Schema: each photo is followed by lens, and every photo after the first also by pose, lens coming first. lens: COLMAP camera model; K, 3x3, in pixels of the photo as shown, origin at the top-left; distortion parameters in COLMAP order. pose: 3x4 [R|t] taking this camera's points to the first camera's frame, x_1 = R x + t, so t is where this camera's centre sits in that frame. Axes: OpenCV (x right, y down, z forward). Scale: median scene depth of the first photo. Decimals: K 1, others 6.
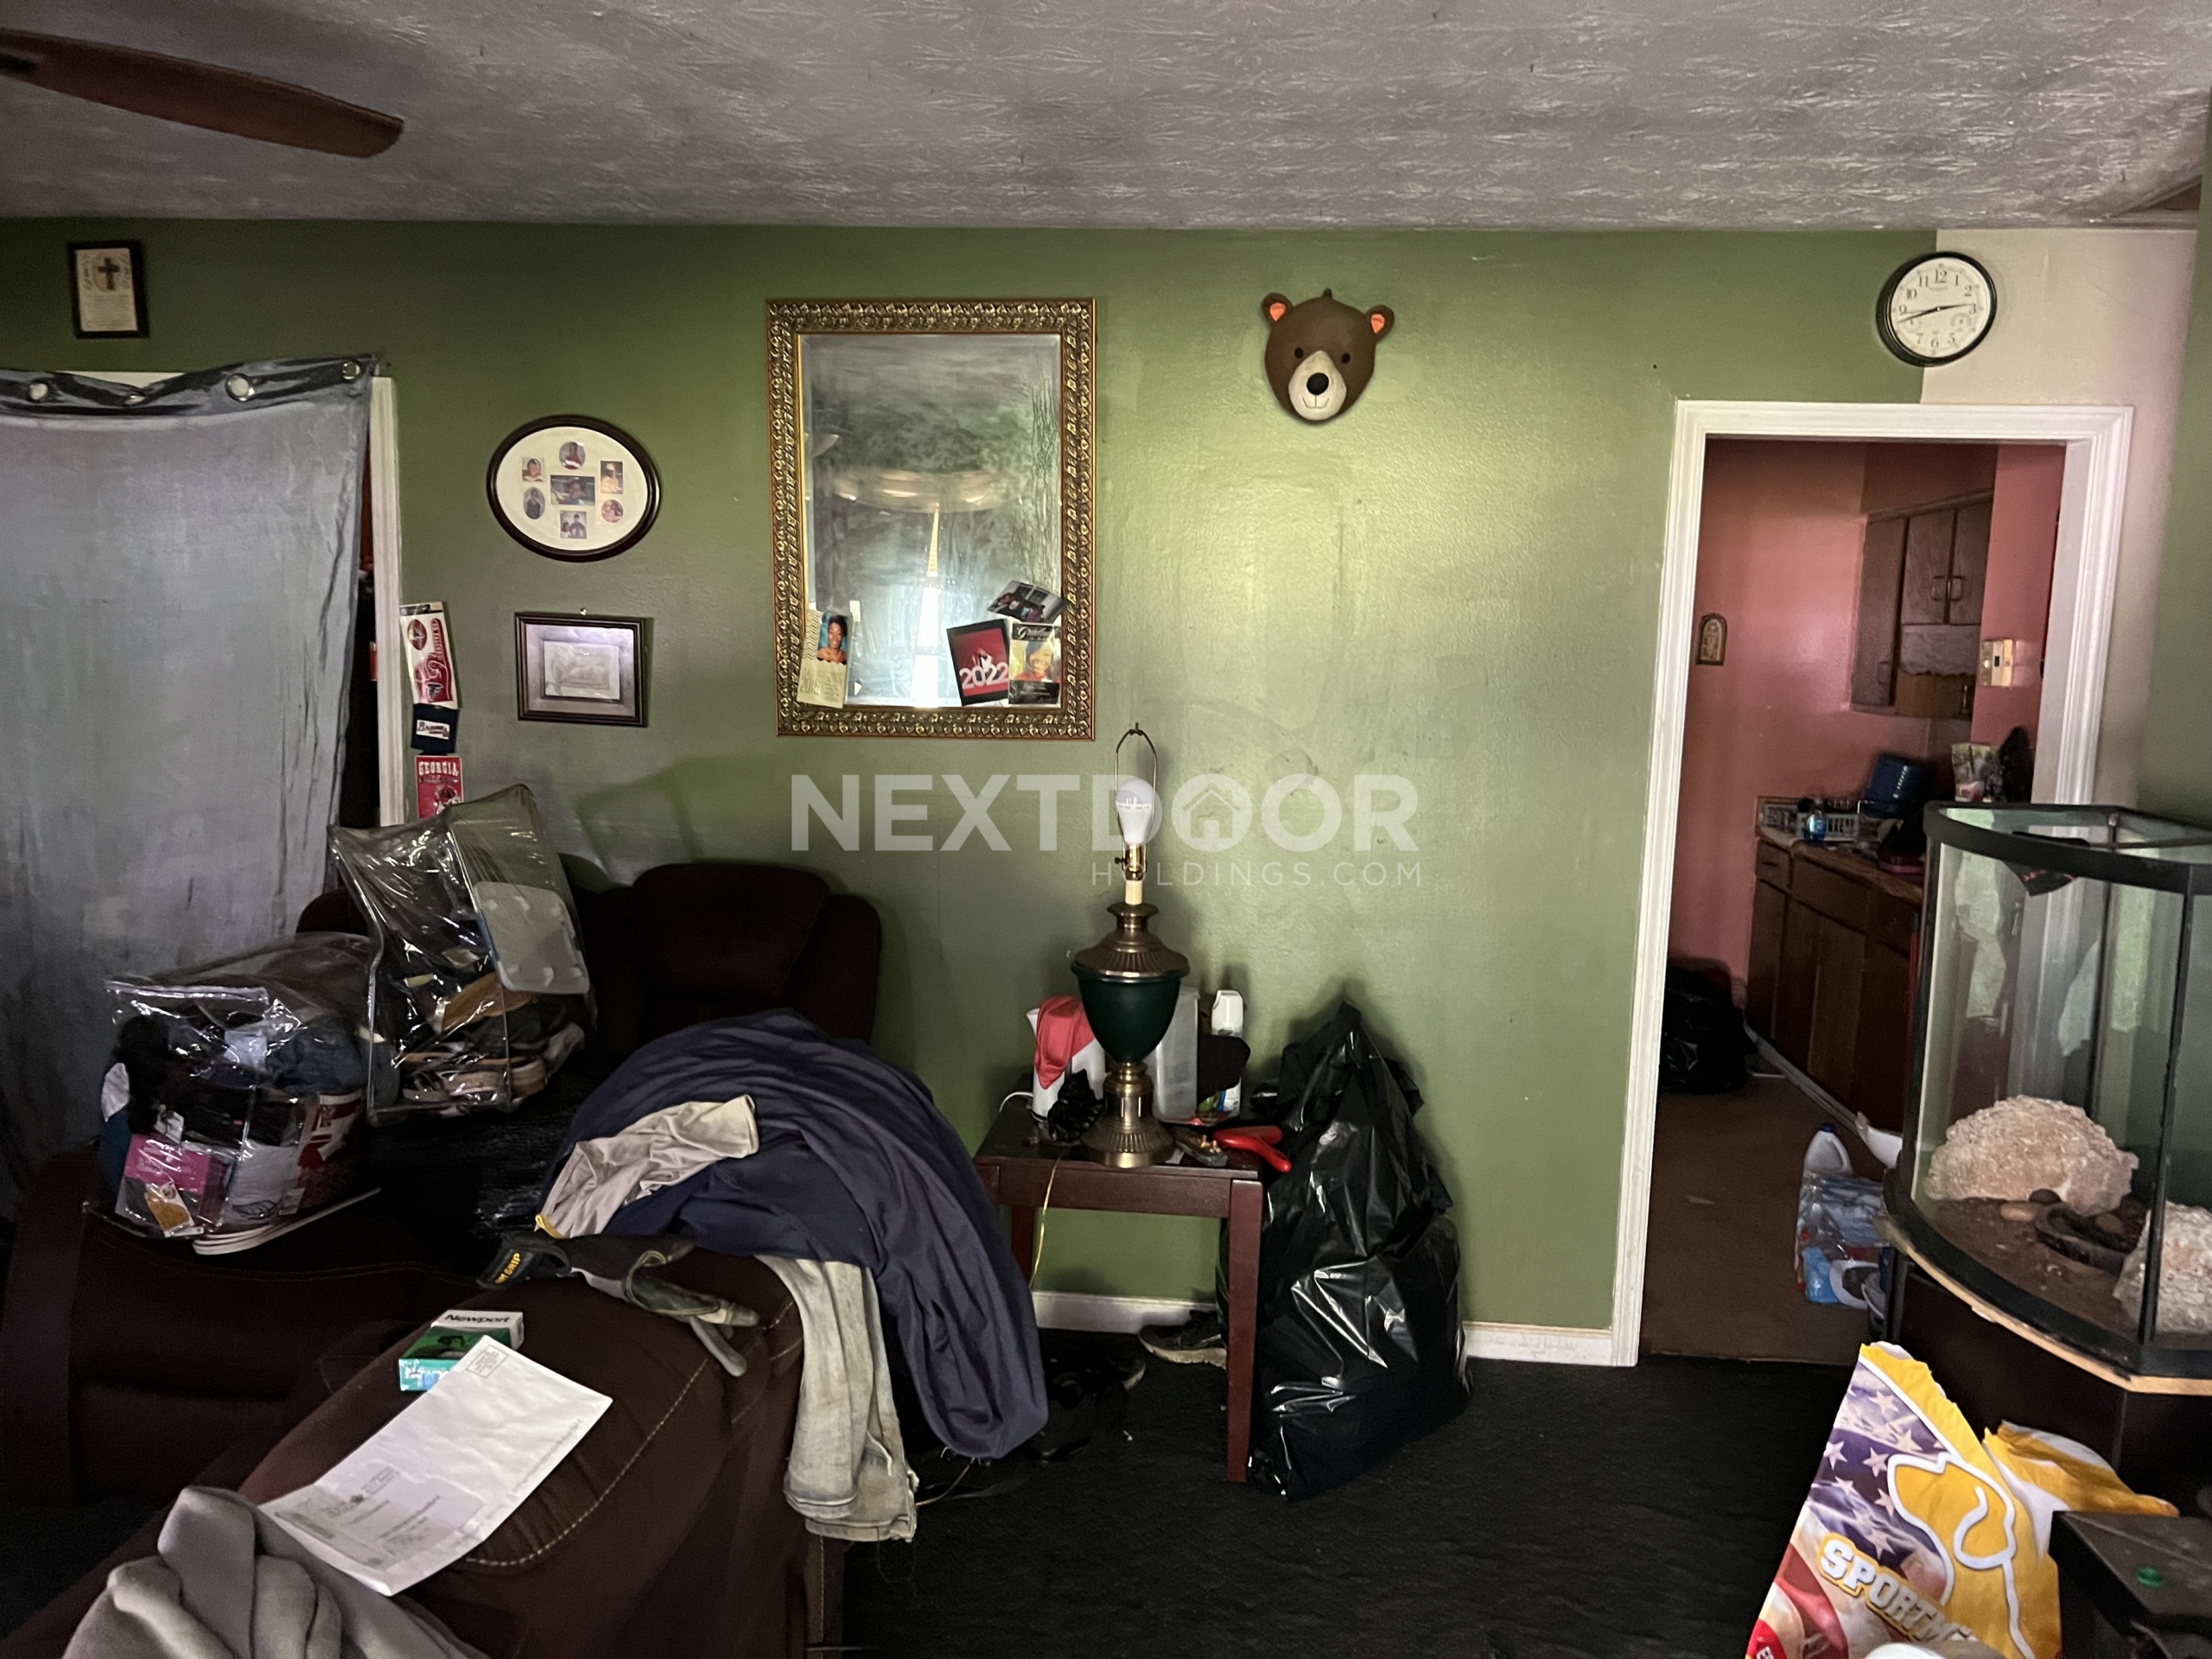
lens RADIAL K [[1637.4, 0, 1119.4], [0, 1637.4, 843.8], [0, 0, 1]] dist [0.052391, -0.066721]
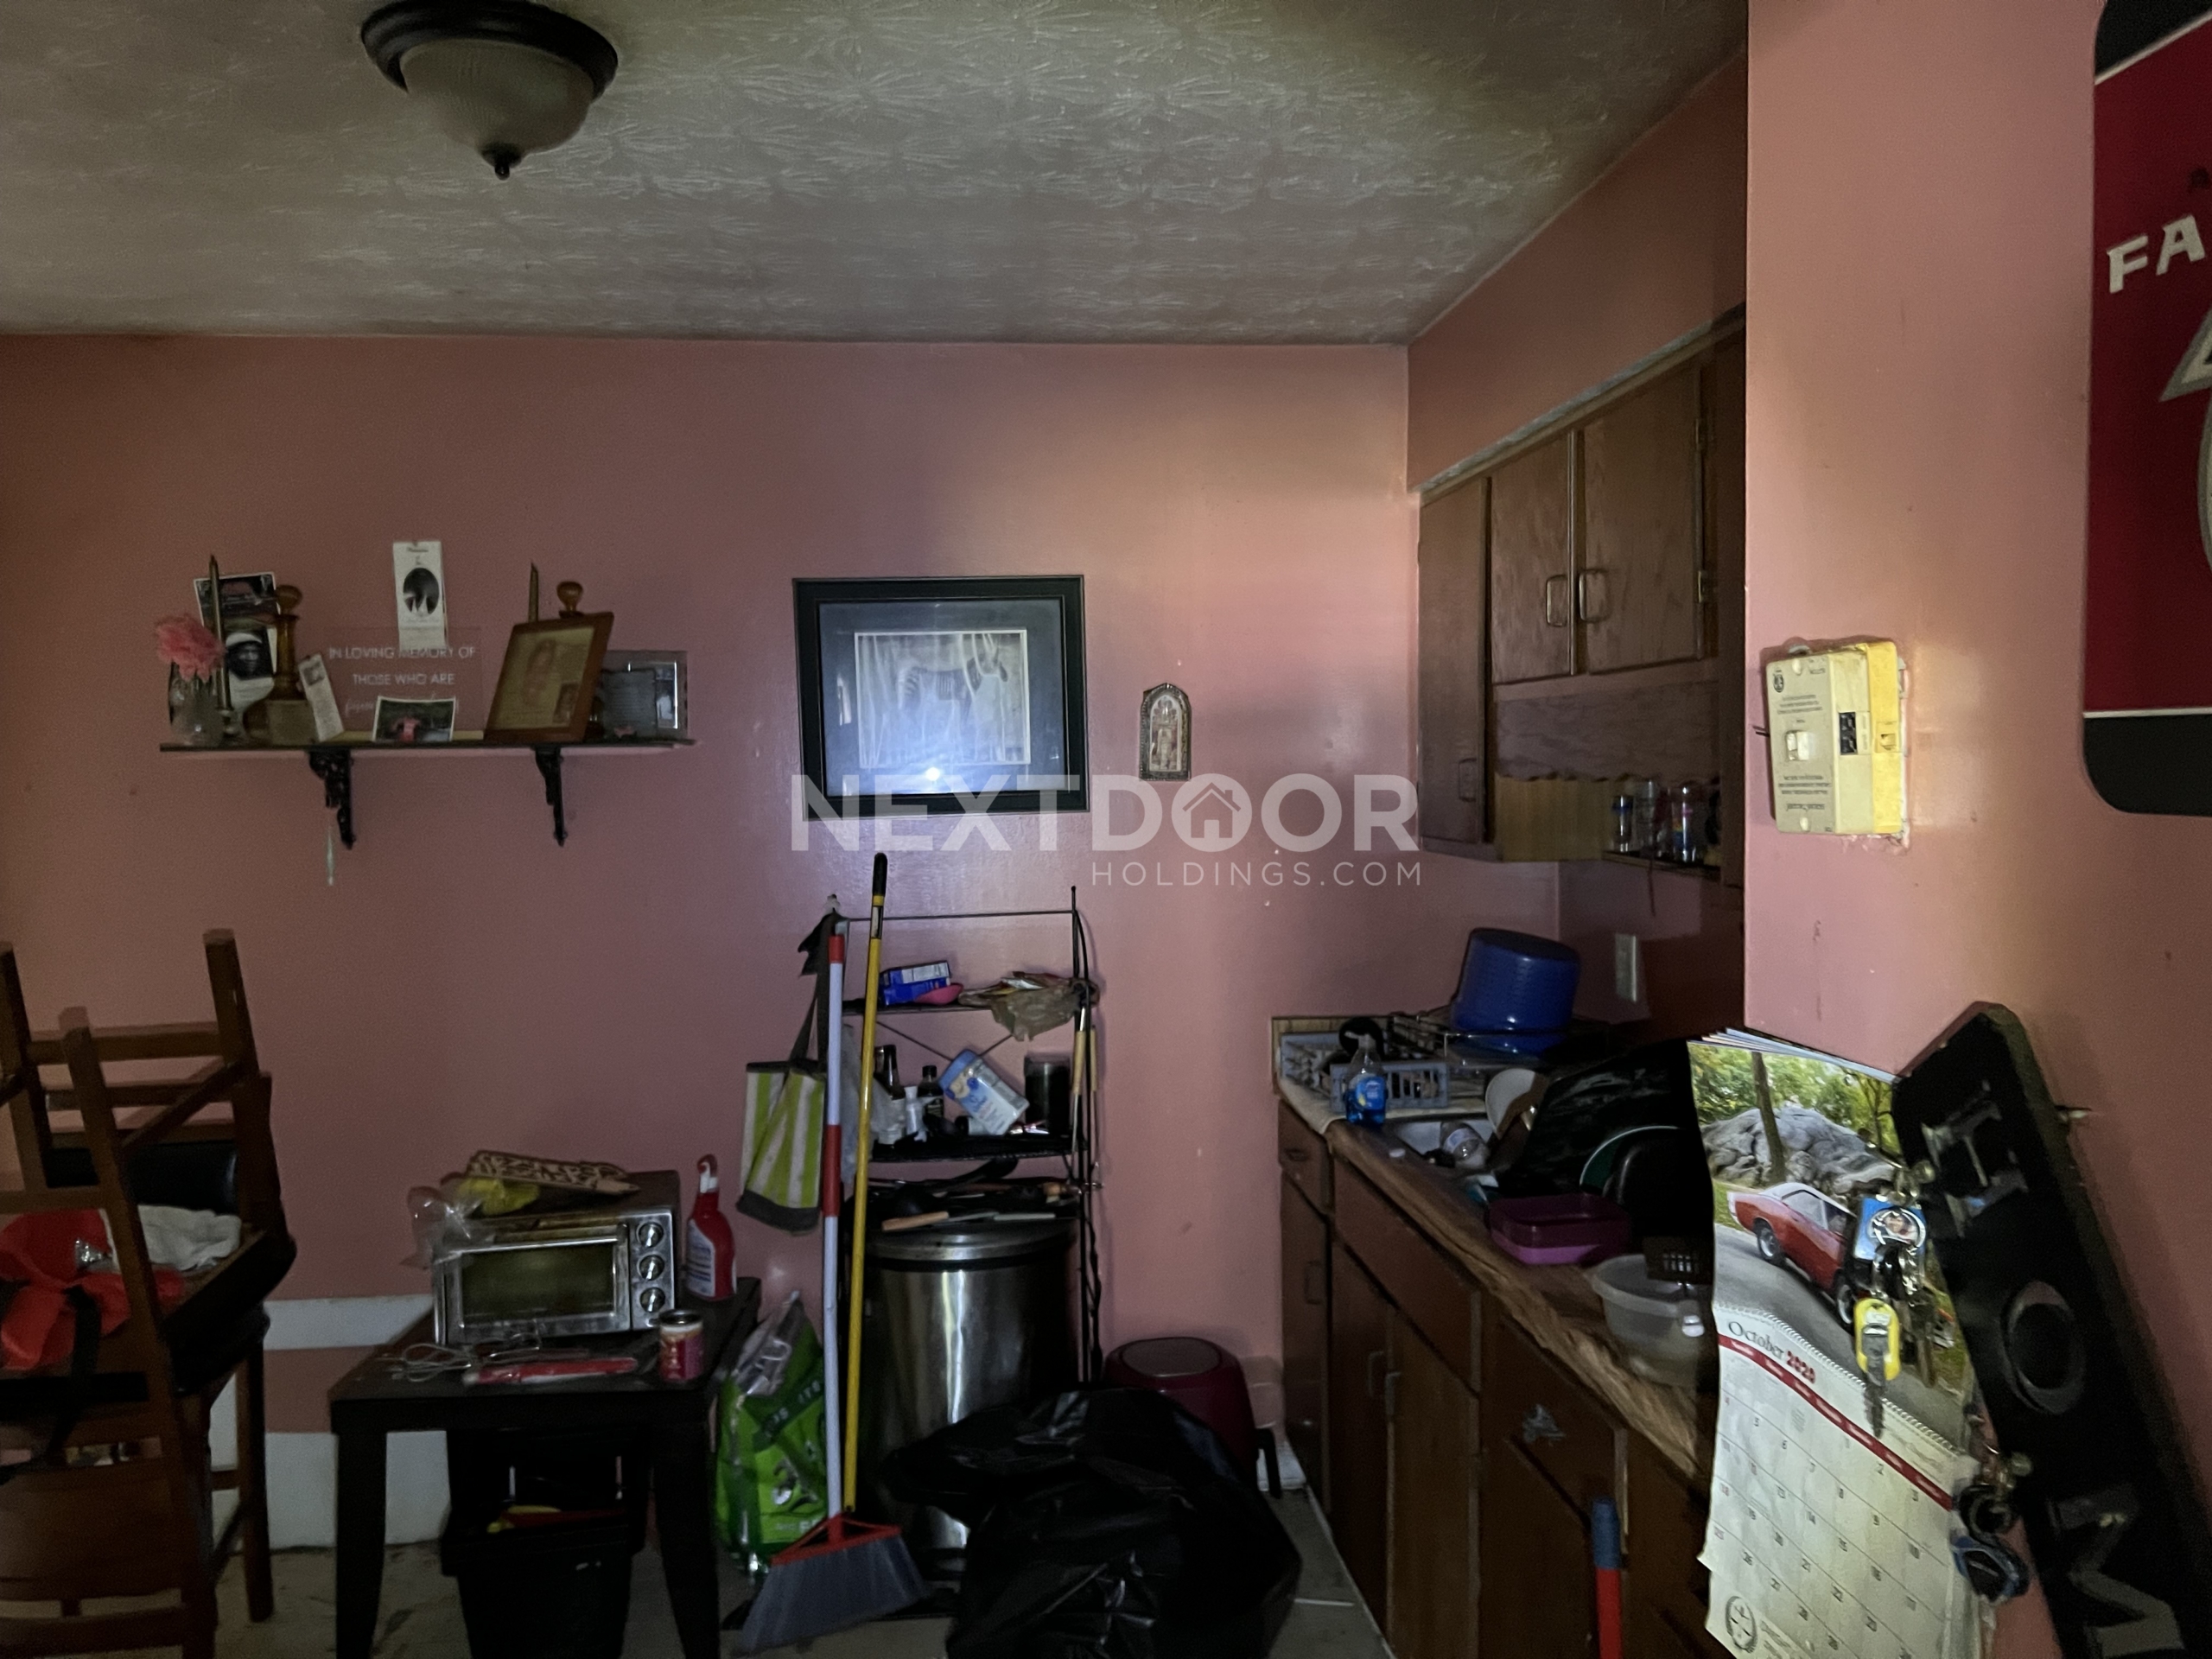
lens RADIAL K [[1637.4, 0, 1097.9], [0, 1637.4, 841.2], [0, 0, 1]] dist [0.052391, -0.066721]
pose [[0.979551, -0.051134, 0.194587, 0.309883], [0.065617, 0.995476, -0.068719, -0.070654], [-0.190193, 0.080082, 0.978475, 0.651292]]
